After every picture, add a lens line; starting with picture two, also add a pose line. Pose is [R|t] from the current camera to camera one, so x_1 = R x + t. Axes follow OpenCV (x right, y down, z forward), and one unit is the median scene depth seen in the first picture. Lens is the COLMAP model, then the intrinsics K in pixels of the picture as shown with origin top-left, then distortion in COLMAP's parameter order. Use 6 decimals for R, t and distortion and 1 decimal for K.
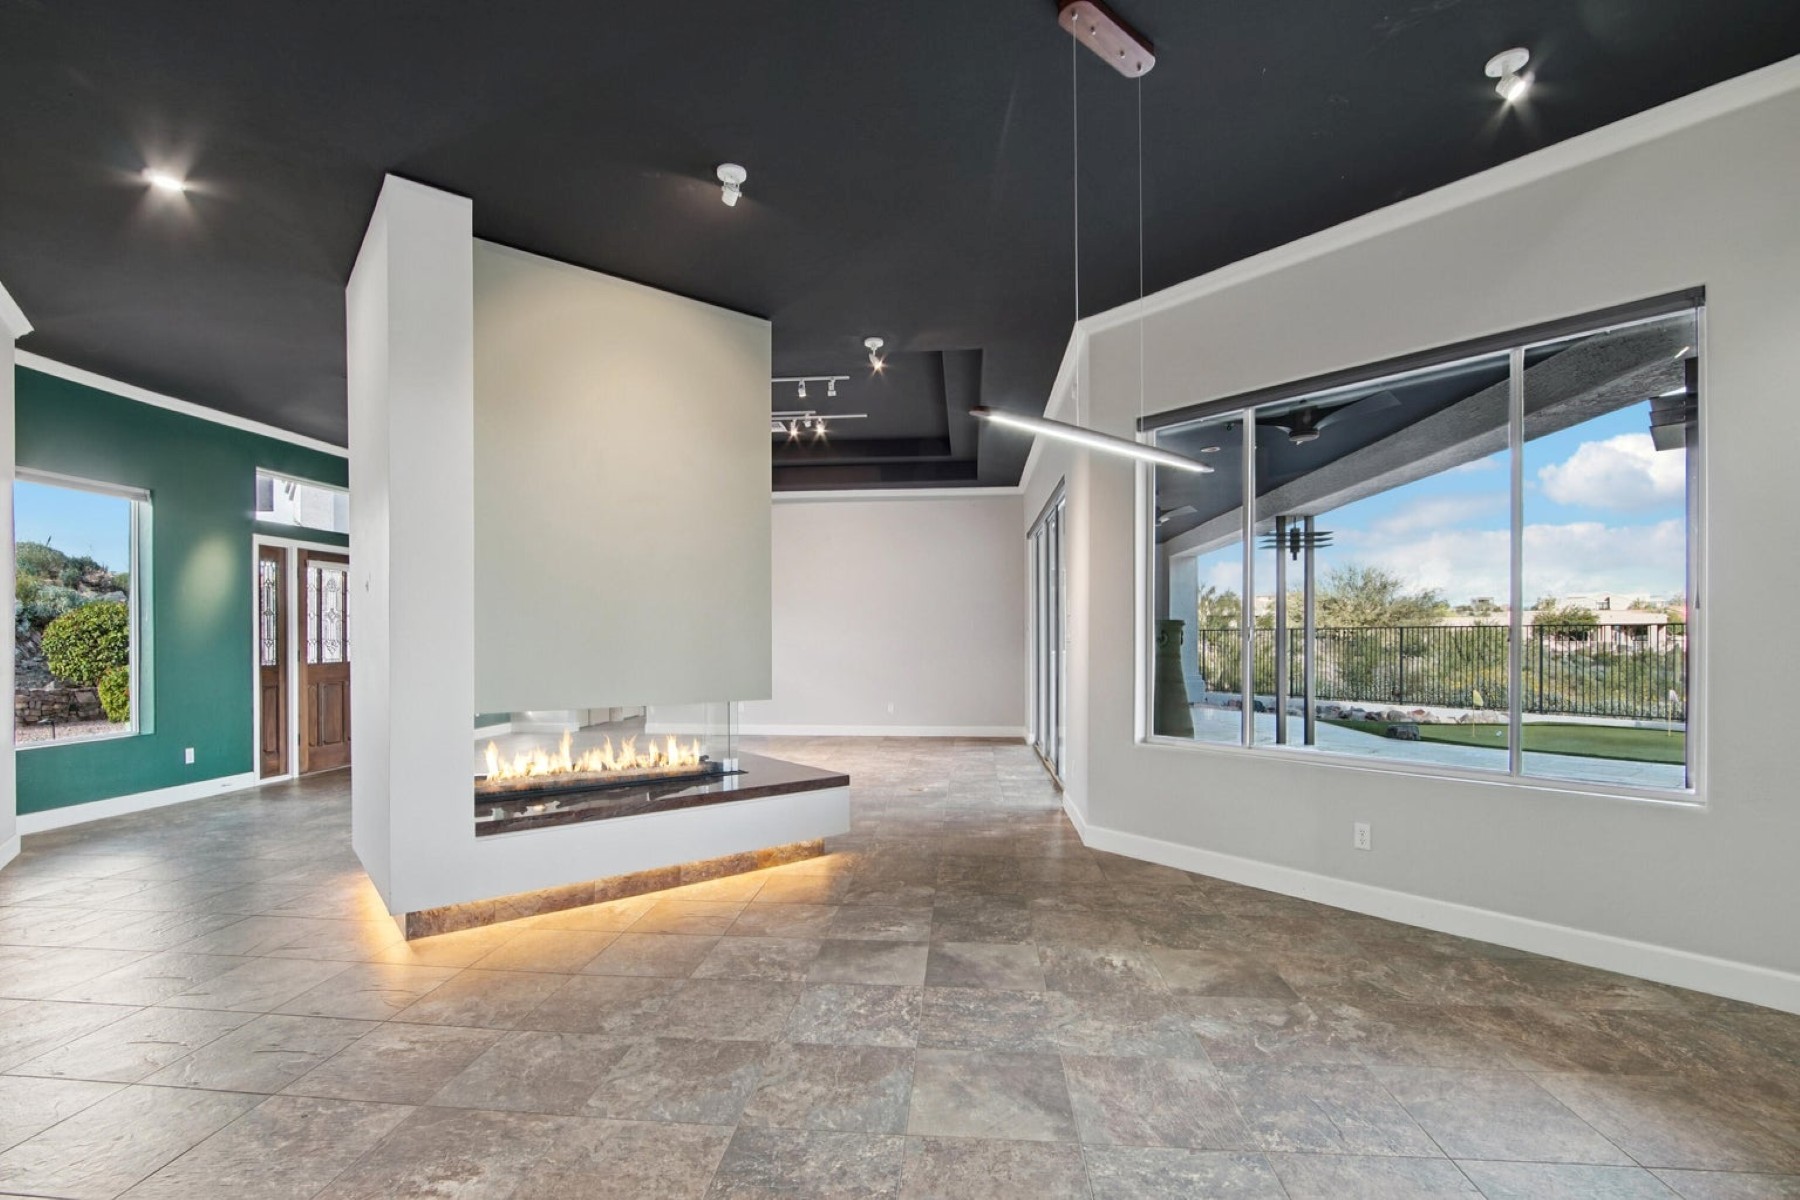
lens RADIAL K [[803.4, 0, 882.6], [0, 803.4, 643.9], [0, 0, 1]] dist [-0.000729, -0.000290]
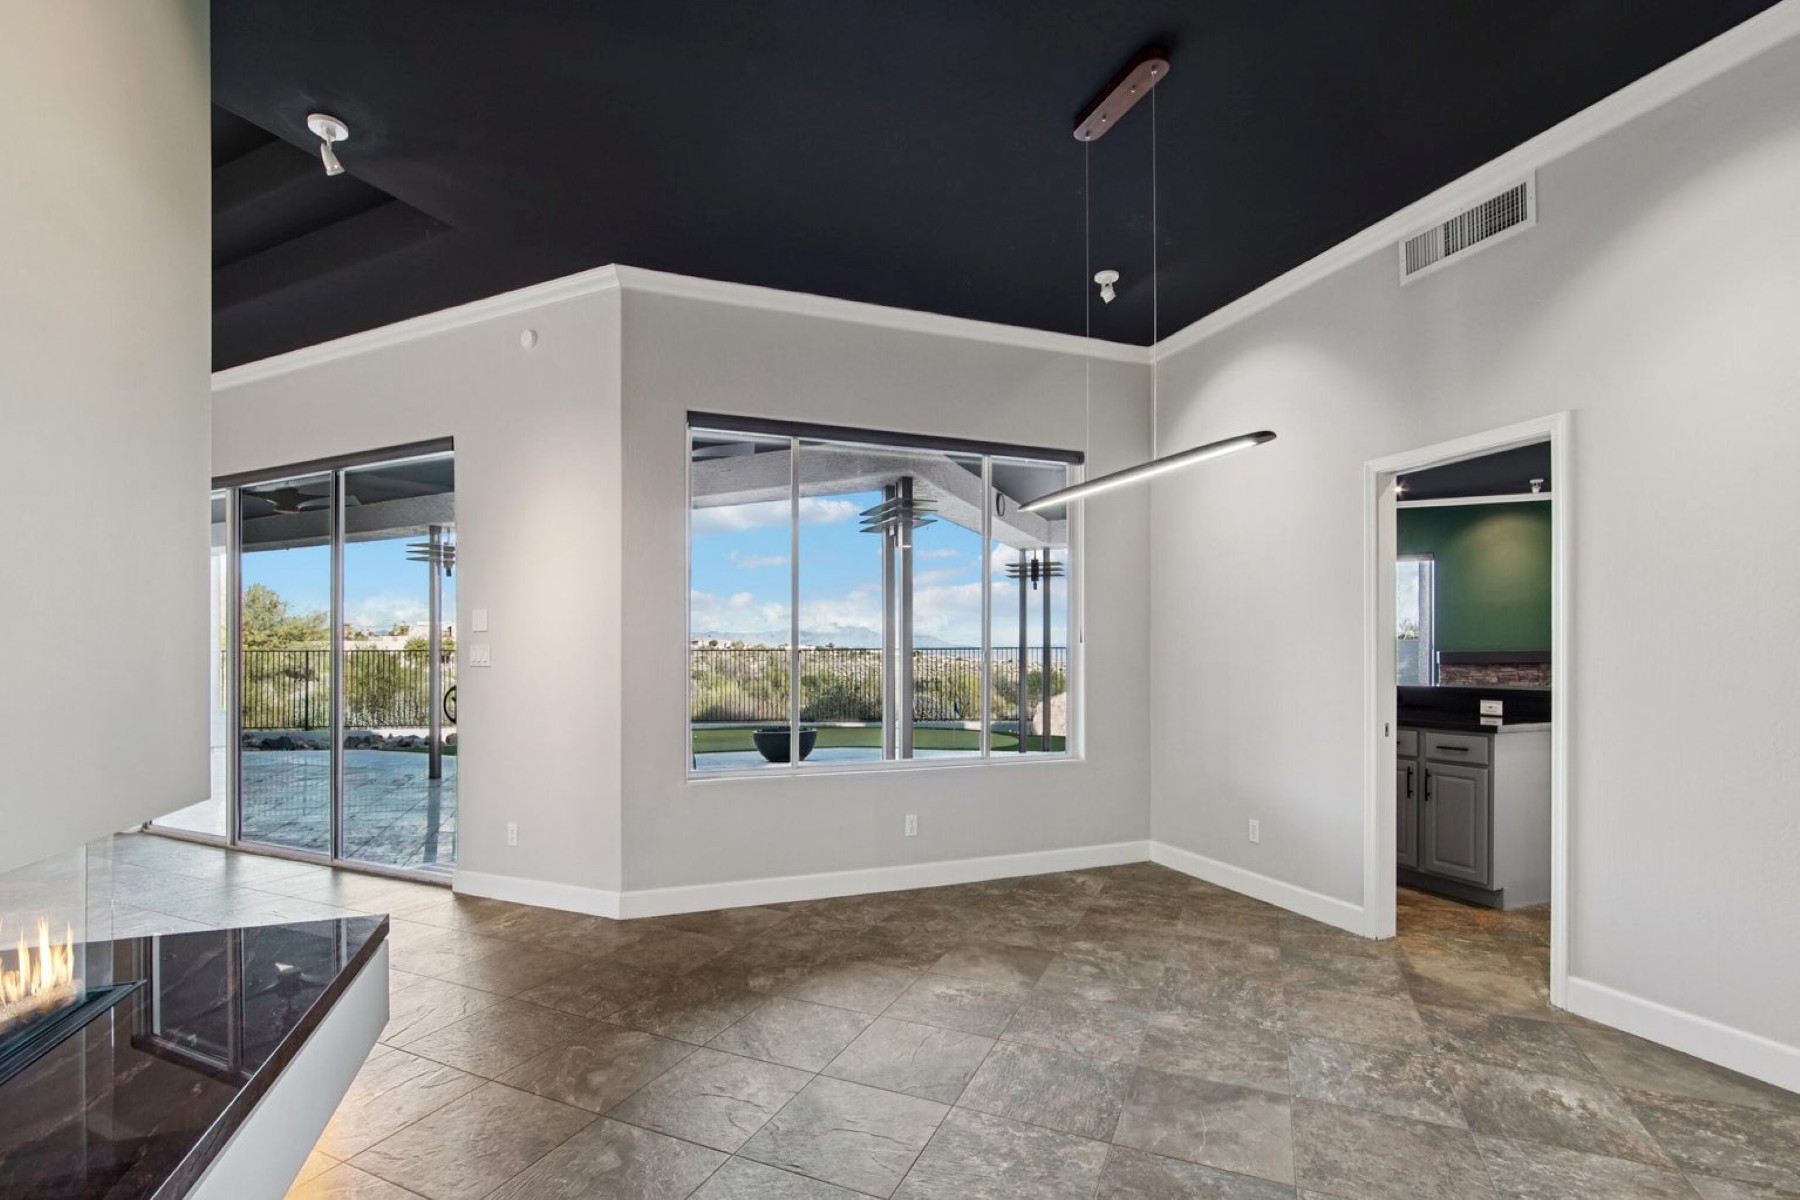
lens RADIAL K [[806.3, 0, 895.3], [0, 806.3, 663.7], [0, 0, 1]] dist [-0.021706, -0.000490]
pose [[0.323847, -0.002400, 0.946106, -0.589019], [0.006365, 0.999980, 0.000358, -0.004490], [-0.946088, 0.005907, 0.323856, 0.667184]]
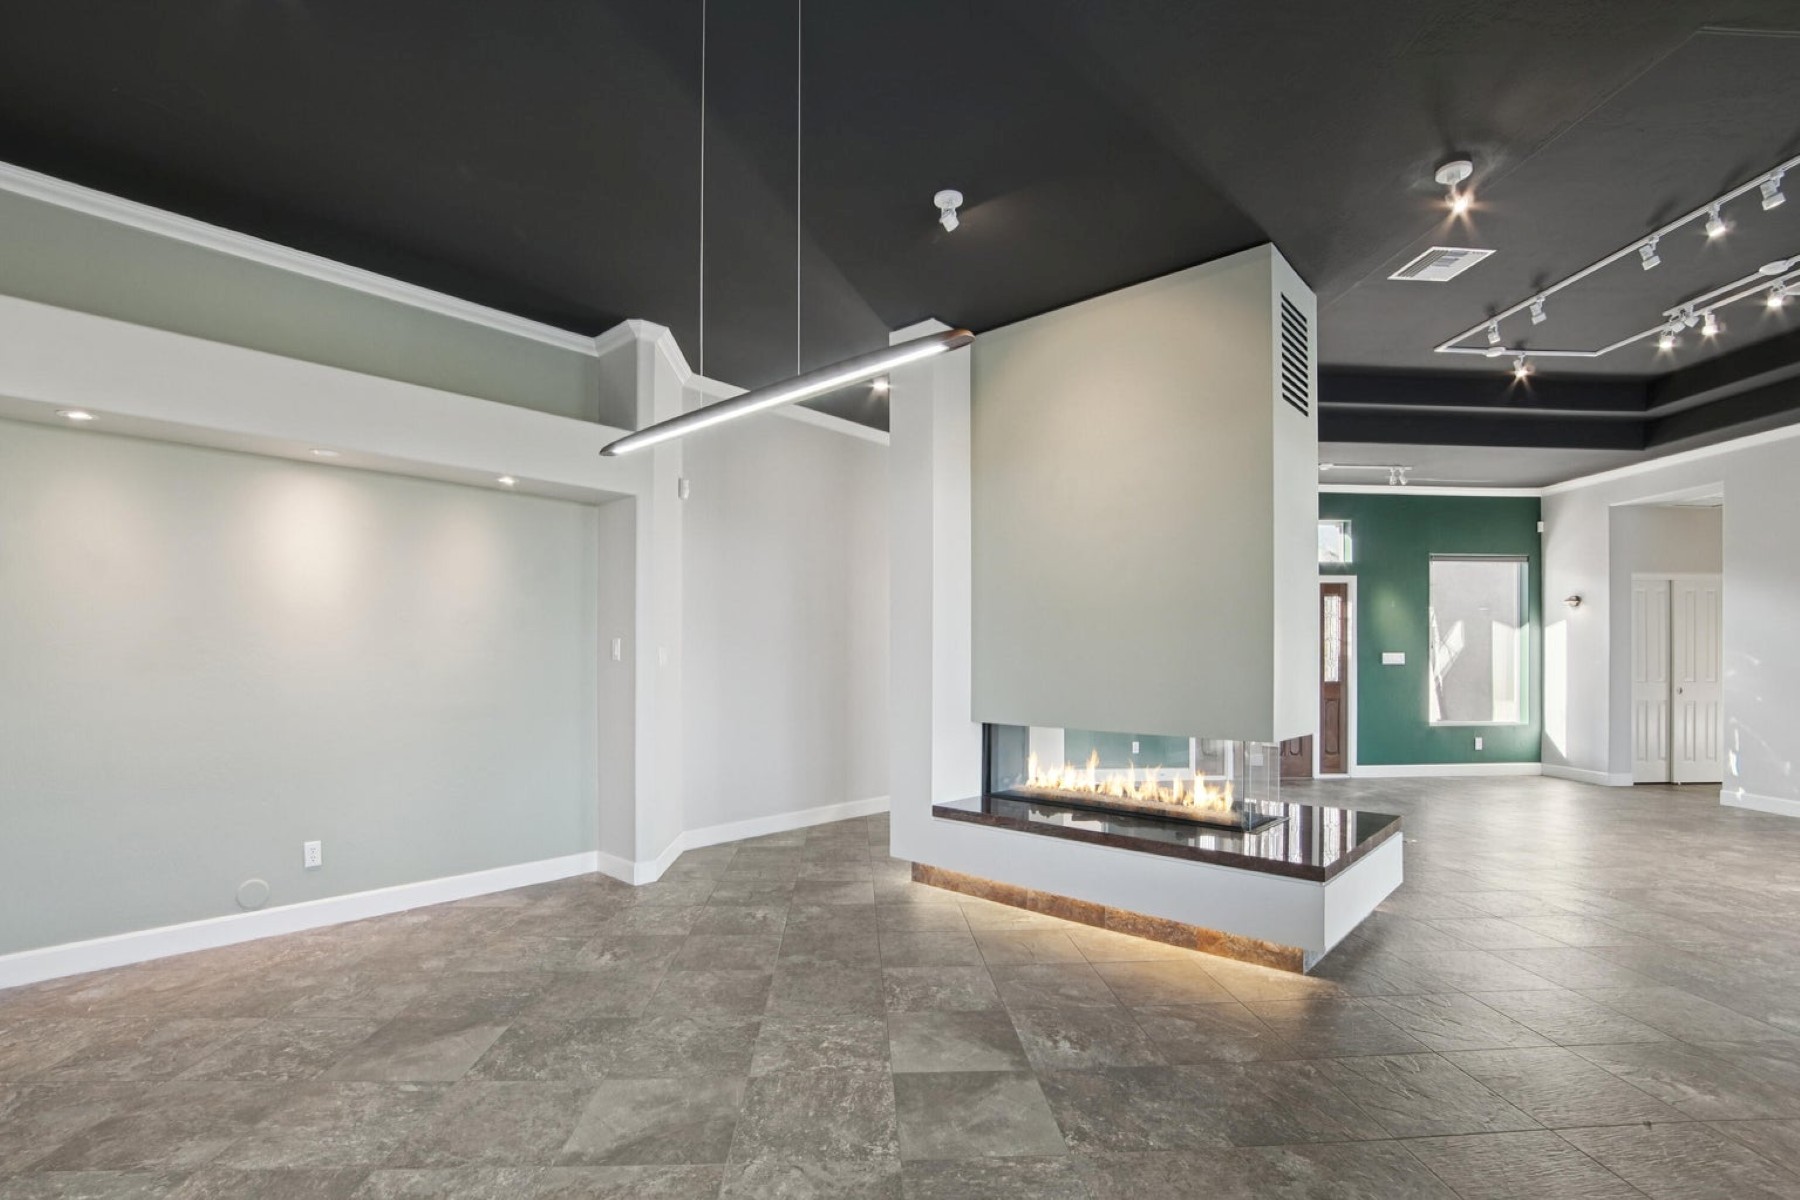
lens RADIAL K [[799.0, 0, 897.3], [0, 799.0, 659.9], [0, 0, 1]] dist [-0.027282, 0.000269]
pose [[0.153421, -0.003323, -0.988155, 0.741578], [-0.002795, 0.999989, -0.003797, -0.008141], [0.988157, 0.003345, 0.153410, 0.731651]]
